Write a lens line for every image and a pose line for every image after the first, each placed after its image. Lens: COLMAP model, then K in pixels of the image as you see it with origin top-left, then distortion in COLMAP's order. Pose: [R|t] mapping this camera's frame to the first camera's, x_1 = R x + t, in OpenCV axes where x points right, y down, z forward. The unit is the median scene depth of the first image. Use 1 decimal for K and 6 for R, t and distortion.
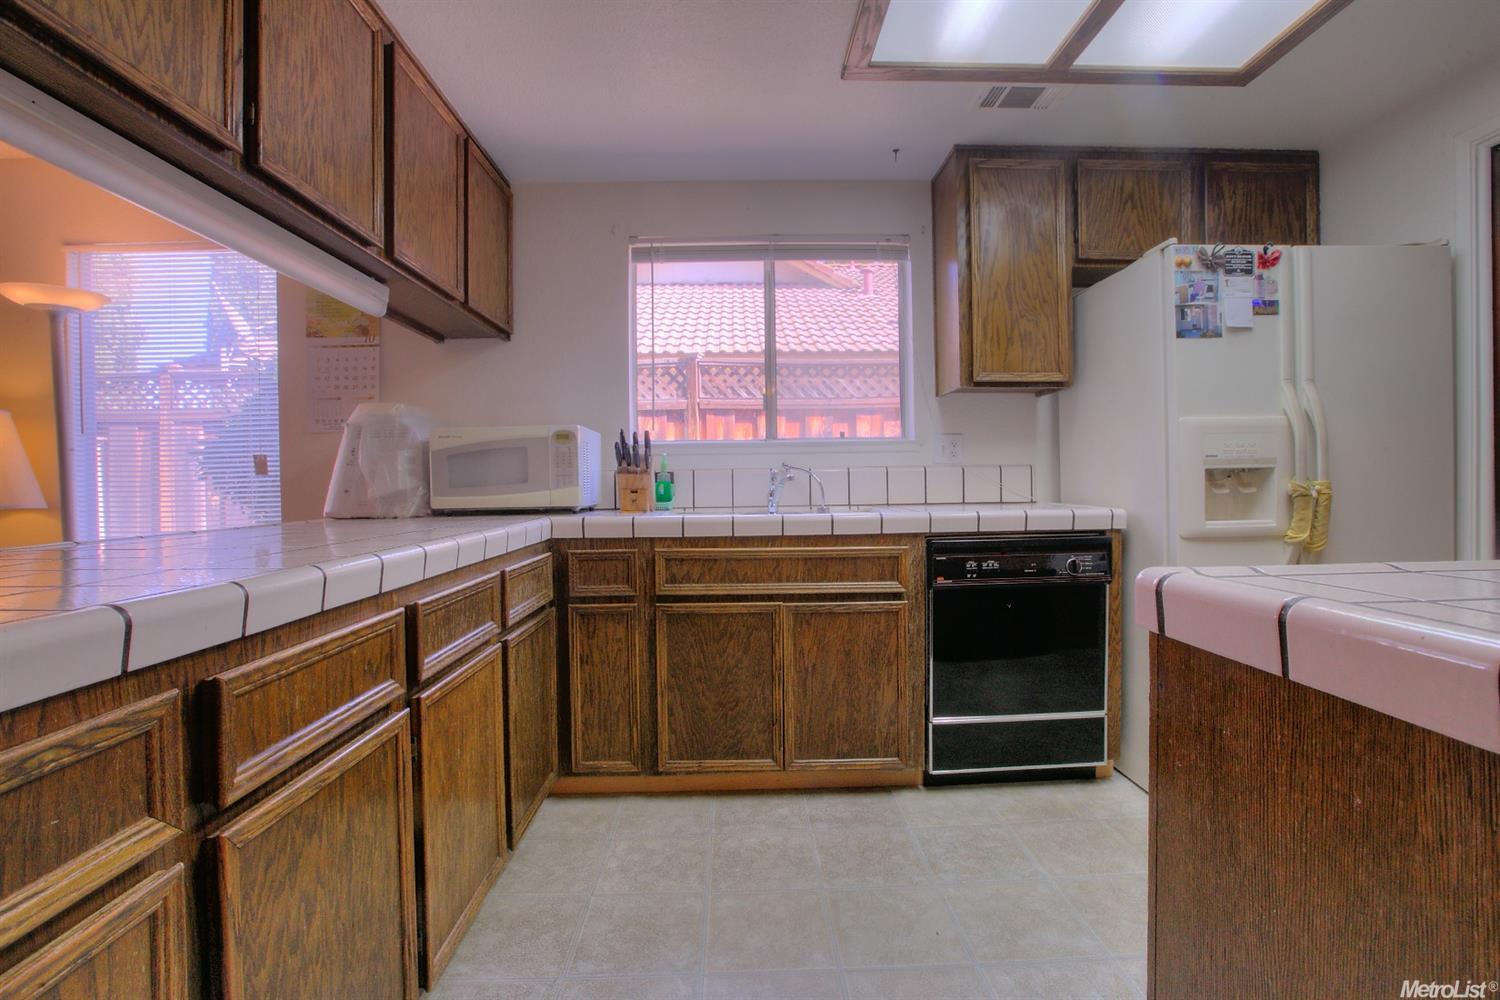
lens RADIAL K [[692.2, 0, 751.8], [0, 692.2, 493.2], [0, 0, 1]] dist [-0.029509, 0.000395]
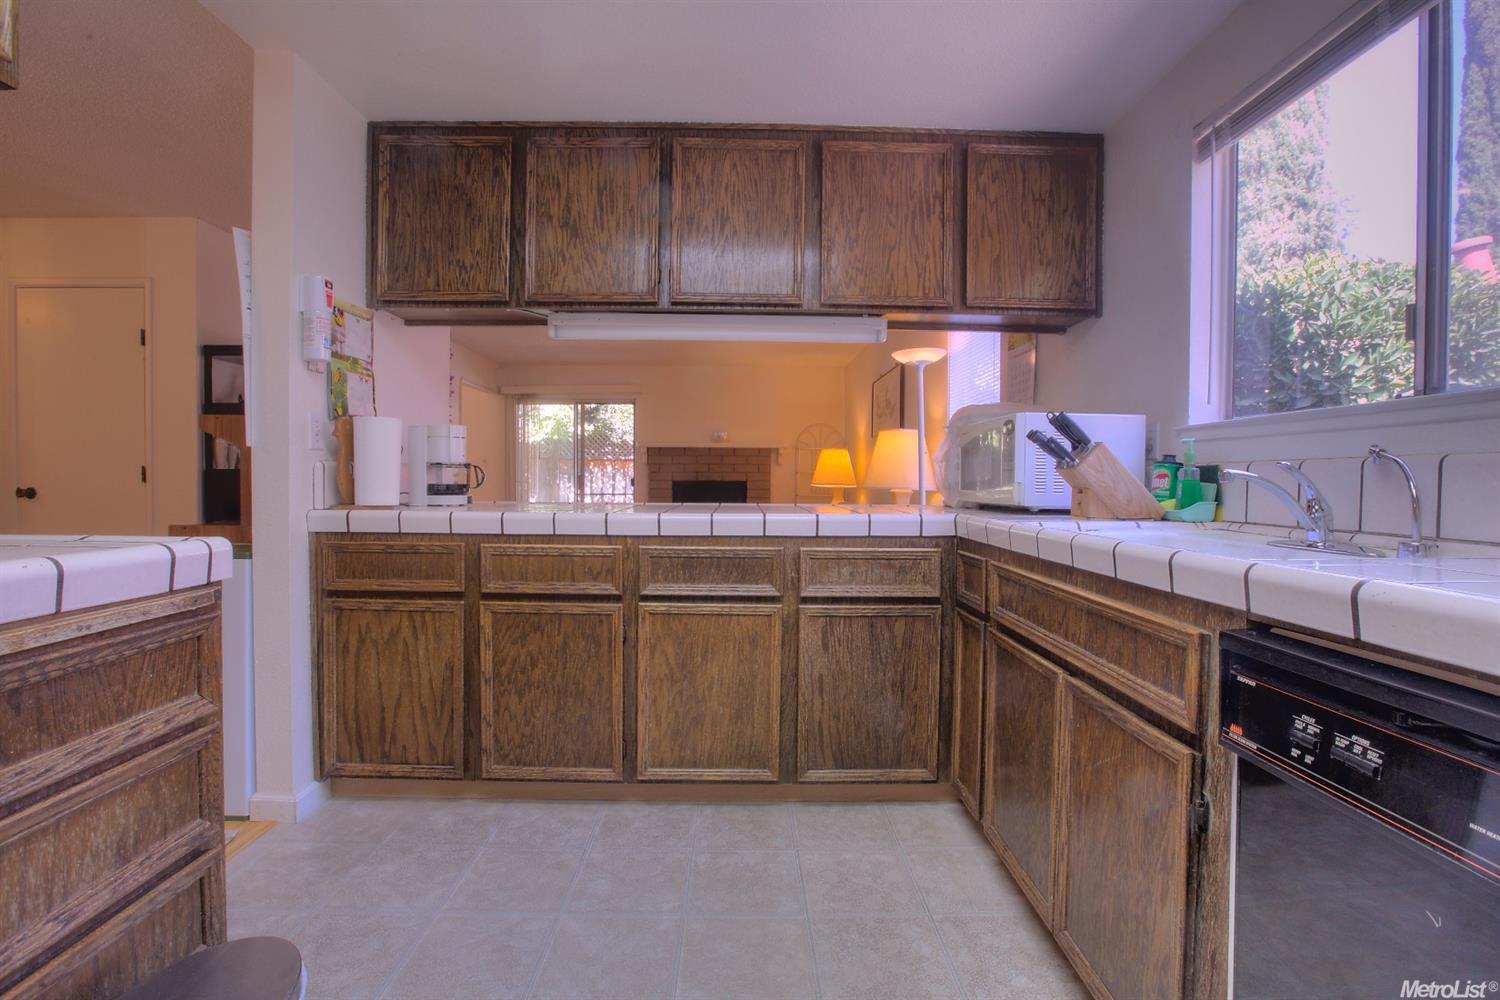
lens RADIAL K [[692.2, 0, 755.8], [0, 692.2, 494.5], [0, 0, 1]] dist [-0.029509, 0.000395]
pose [[-0.012397, 0.035262, -0.999301, 0.667660], [-0.021242, 0.999143, 0.035520, -0.021012], [0.999698, 0.021667, -0.011637, 0.724031]]
